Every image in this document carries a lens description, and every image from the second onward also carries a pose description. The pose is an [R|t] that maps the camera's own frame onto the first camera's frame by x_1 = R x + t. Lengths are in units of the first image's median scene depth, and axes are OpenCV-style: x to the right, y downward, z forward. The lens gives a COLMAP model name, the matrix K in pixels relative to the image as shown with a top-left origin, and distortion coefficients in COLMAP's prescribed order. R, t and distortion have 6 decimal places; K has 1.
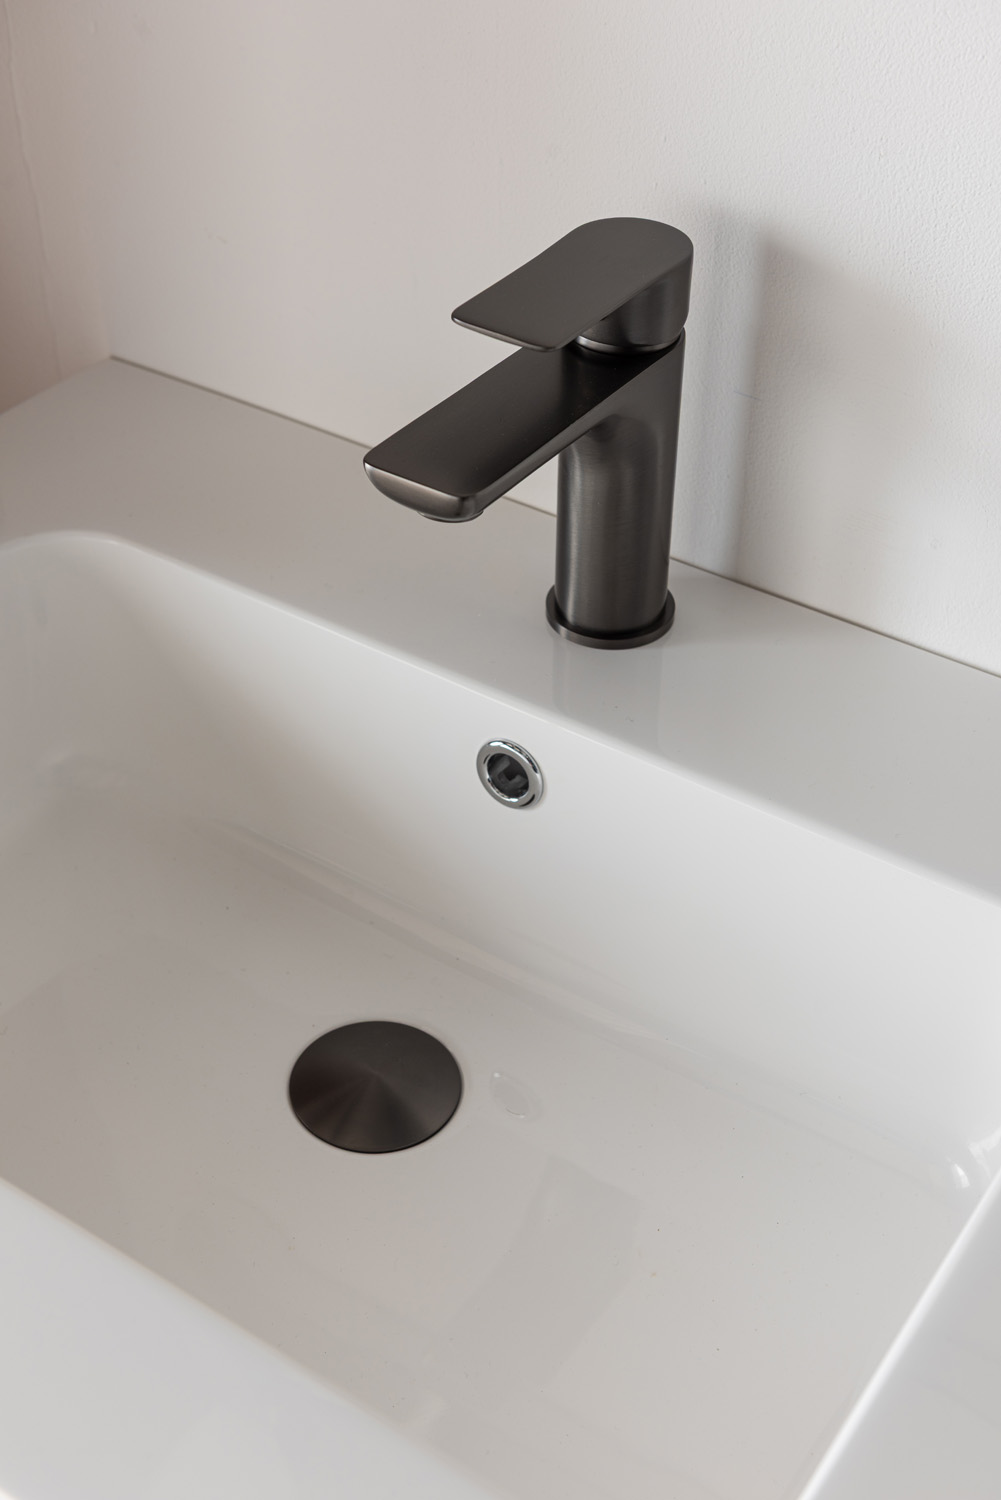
lens RADIAL K [[1995.8, 0, 500.5], [0, 1995.8, 750.0], [0, 0, 1]] dist [-0.006454, 0.030395]
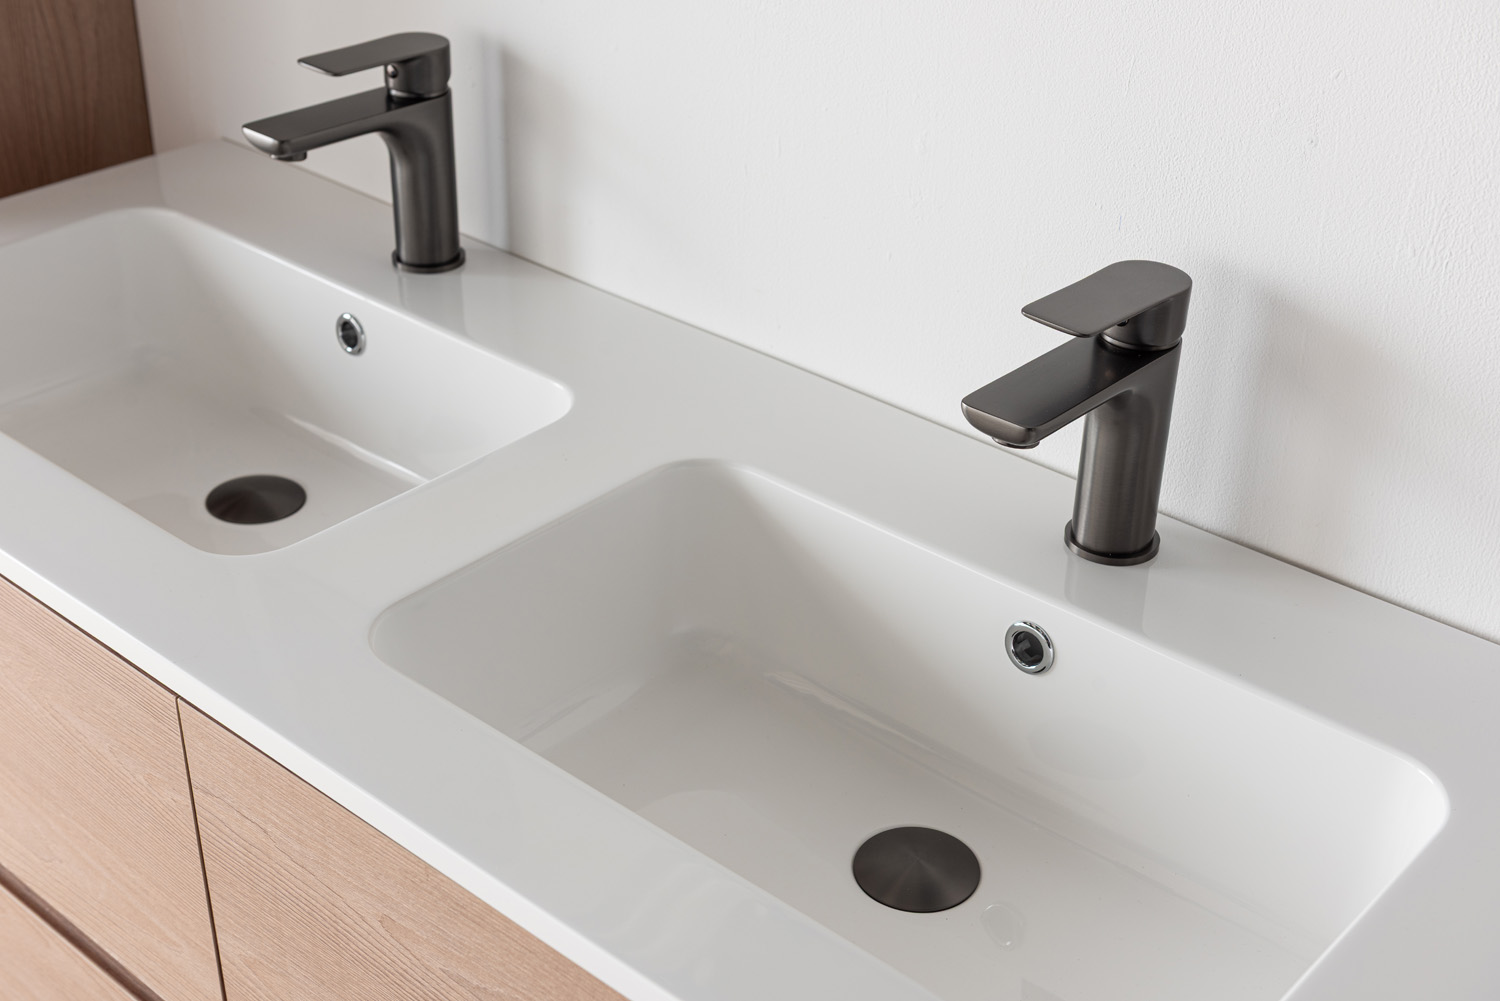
lens RADIAL K [[1995.8, 0, 750.0], [0, 1995.8, 500.5], [0, 0, 1]] dist [-0.006454, 0.030395]
pose [[0.992122, 0.075604, -0.099893, 0.549914], [-0.089412, 0.985834, -0.141901, 0.379962], [0.087750, 0.149715, 0.984828, -0.706117]]
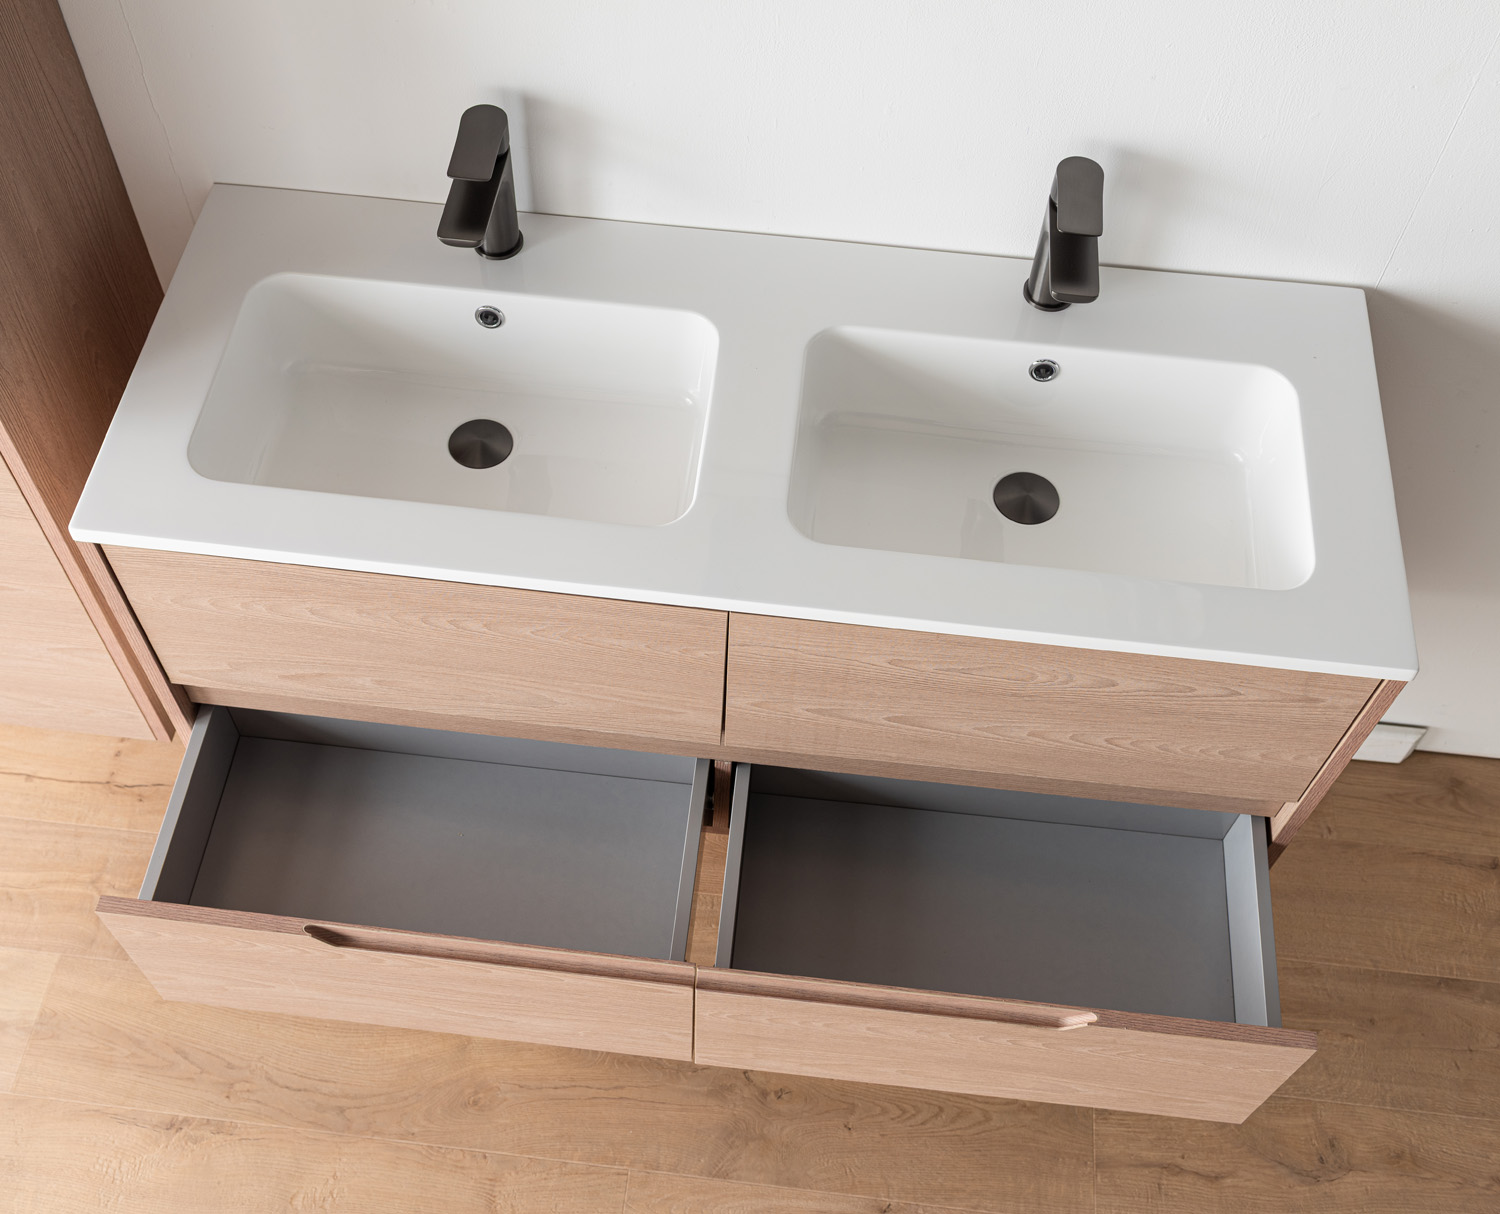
lens RADIAL K [[1617.2, 0, 710.6], [0, 1617.2, 610.4], [0, 0, 1]] dist [-0.003510, -0.001544]
pose [[0.886182, -0.380530, 0.264345, -0.453379], [0.278194, 0.893226, 0.353207, -0.318907], [-0.370526, -0.239466, 0.897422, -1.133891]]
